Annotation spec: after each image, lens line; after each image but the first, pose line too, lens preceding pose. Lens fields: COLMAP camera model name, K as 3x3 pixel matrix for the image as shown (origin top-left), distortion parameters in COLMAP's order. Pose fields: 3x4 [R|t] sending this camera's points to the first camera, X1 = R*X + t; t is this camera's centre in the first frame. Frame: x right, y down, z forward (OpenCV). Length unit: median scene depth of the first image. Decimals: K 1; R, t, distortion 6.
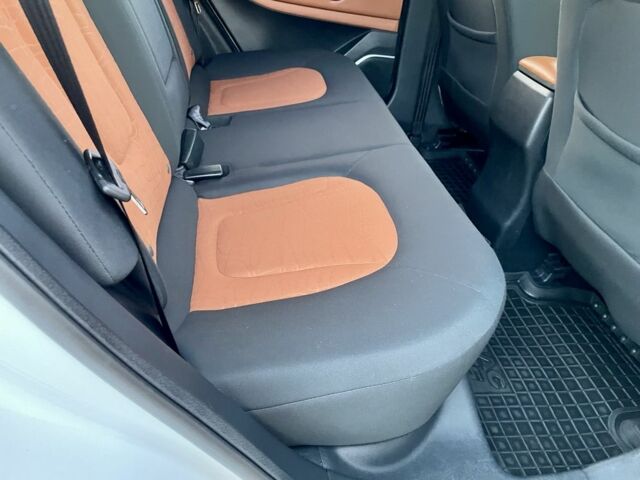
lens RADIAL K [[480.9, 0, 320.0], [0, 480.9, 240.0], [0, 0, 1]] dist [0.087037, -0.107953]
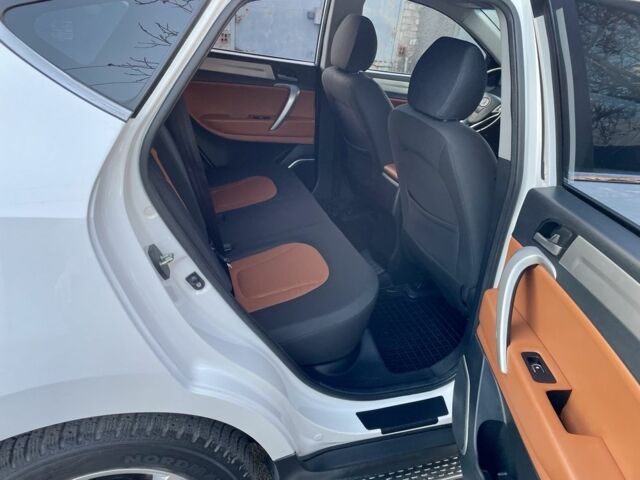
lens RADIAL K [[480.9, 0, 320.0], [0, 480.9, 240.0], [0, 0, 1]] dist [0.087037, -0.107953]
pose [[0.984297, -0.117114, 0.132073, -0.086423], [0.131659, 0.985465, -0.107358, 0.056738], [-0.117580, 0.123061, 0.985409, -0.675362]]
